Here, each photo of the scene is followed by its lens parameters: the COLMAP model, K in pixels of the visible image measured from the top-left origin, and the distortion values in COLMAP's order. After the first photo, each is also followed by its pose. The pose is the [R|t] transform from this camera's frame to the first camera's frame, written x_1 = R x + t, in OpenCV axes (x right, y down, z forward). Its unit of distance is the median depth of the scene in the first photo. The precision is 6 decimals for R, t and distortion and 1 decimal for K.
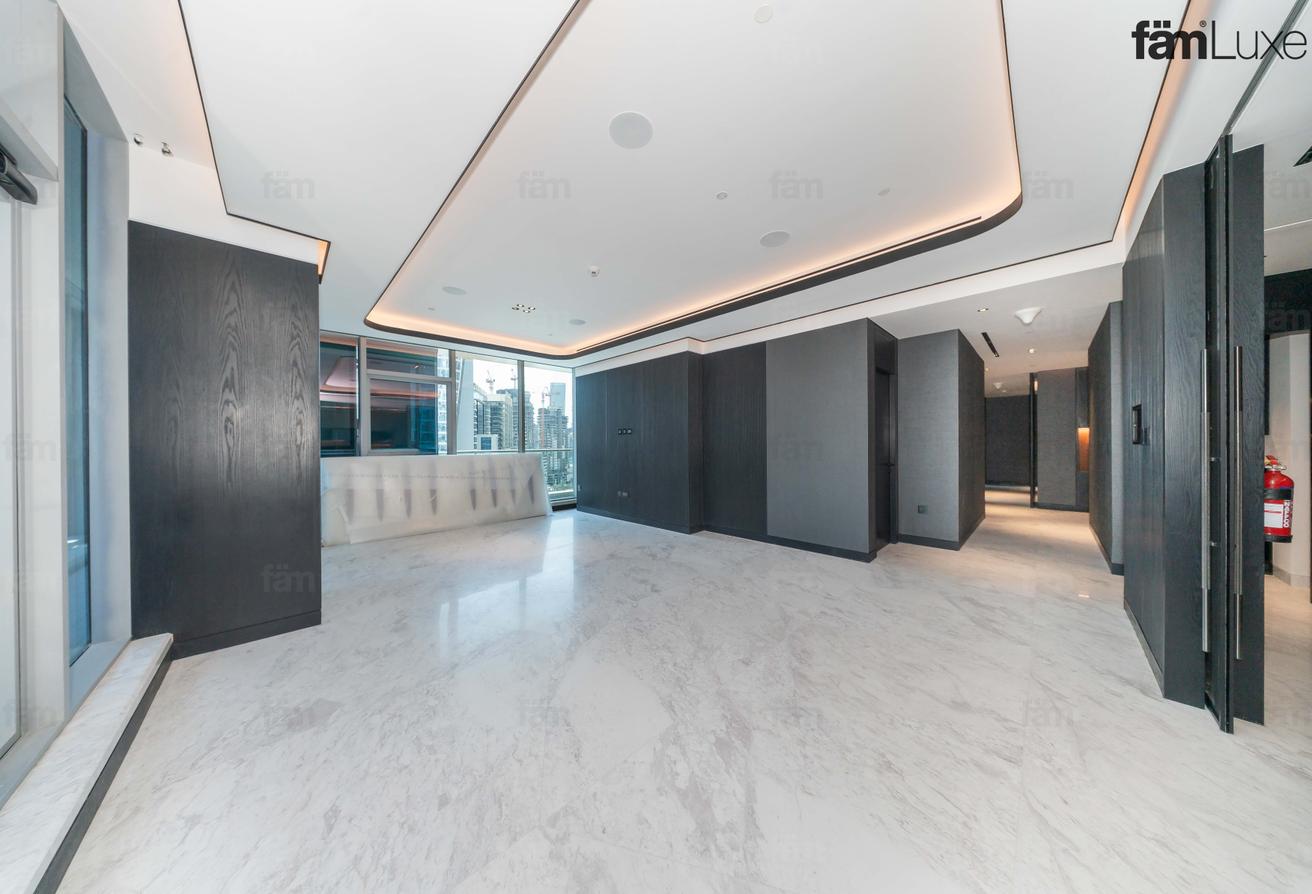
lens RADIAL K [[388.3, 0, 659.5], [0, 388.3, 446.8], [0, 0, 1]] dist [0.001093, 0.000036]
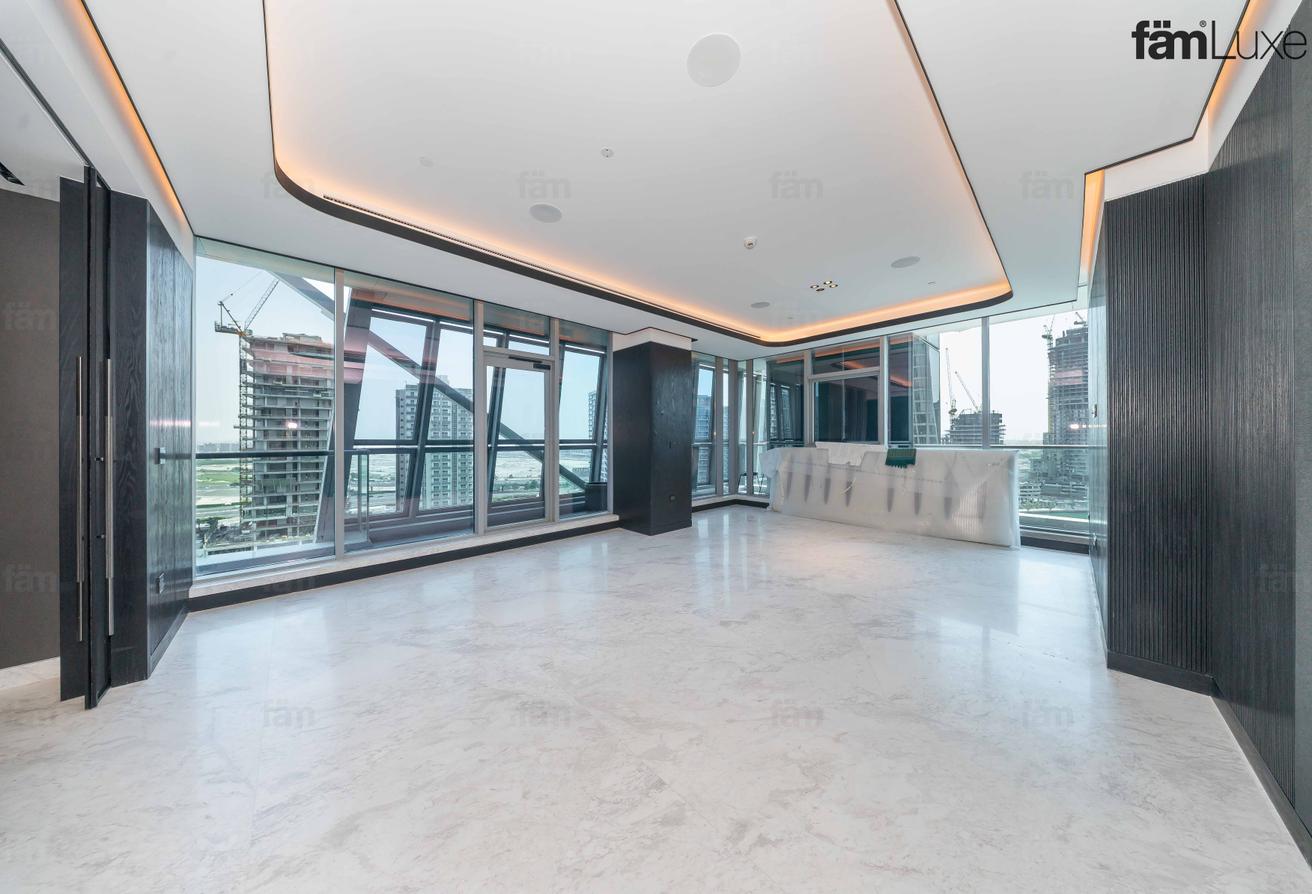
lens RADIAL K [[388.3, 0, 642.2], [0, 388.3, 436.6], [0, 0, 1]] dist [0.001093, 0.000036]
pose [[-0.055612, 0.004166, -0.998444, 0.820415], [-0.004167, 0.999982, 0.004404, -0.018402], [0.998444, 0.004405, -0.055593, 0.897023]]
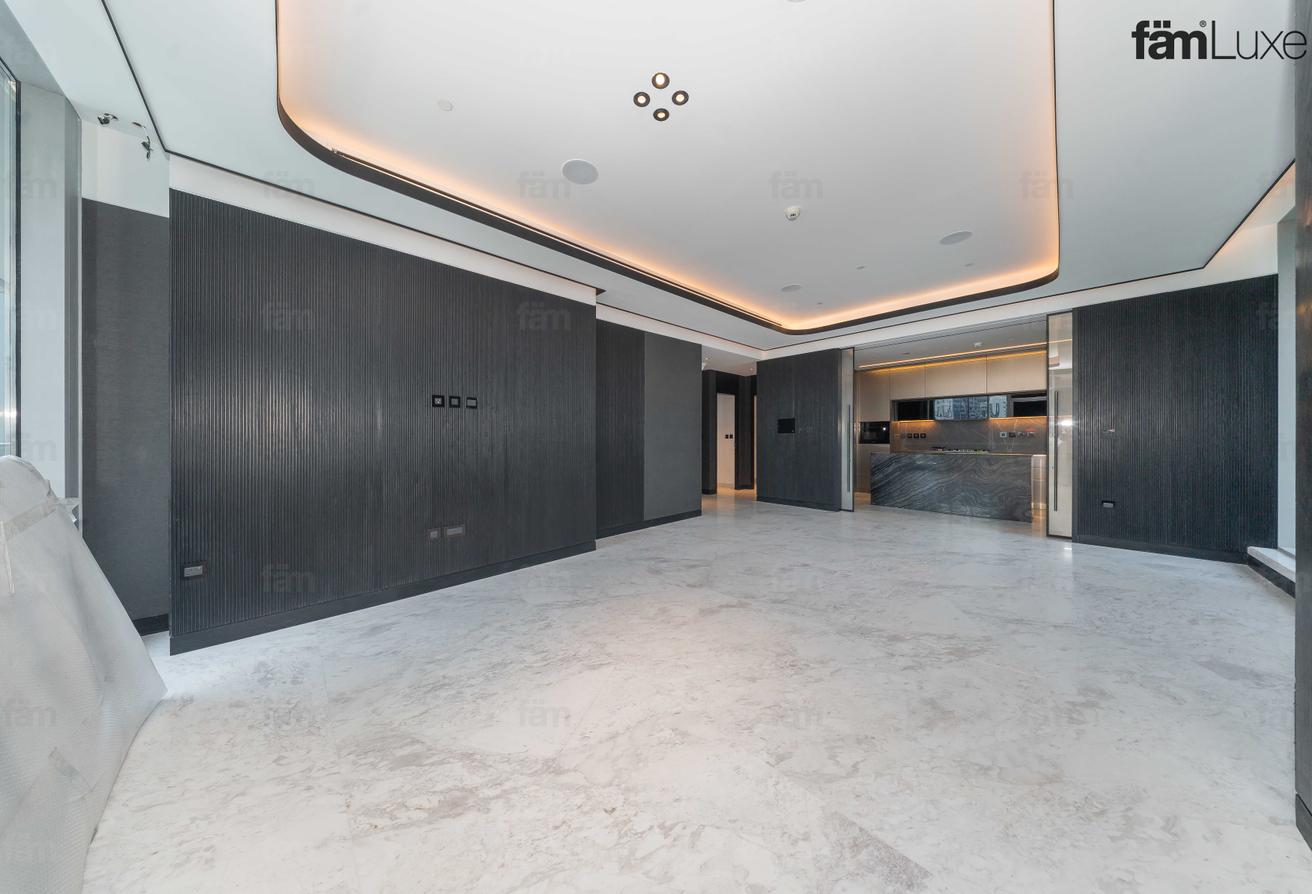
lens RADIAL K [[388.3, 0, 657.8], [0, 388.3, 434.5], [0, 0, 1]] dist [0.001093, 0.000036]
pose [[0.010404, 0.013180, 0.999859, -1.108095], [0.013774, 0.999816, -0.013323, 0.023196], [-0.999851, 0.013910, 0.010220, 1.425703]]
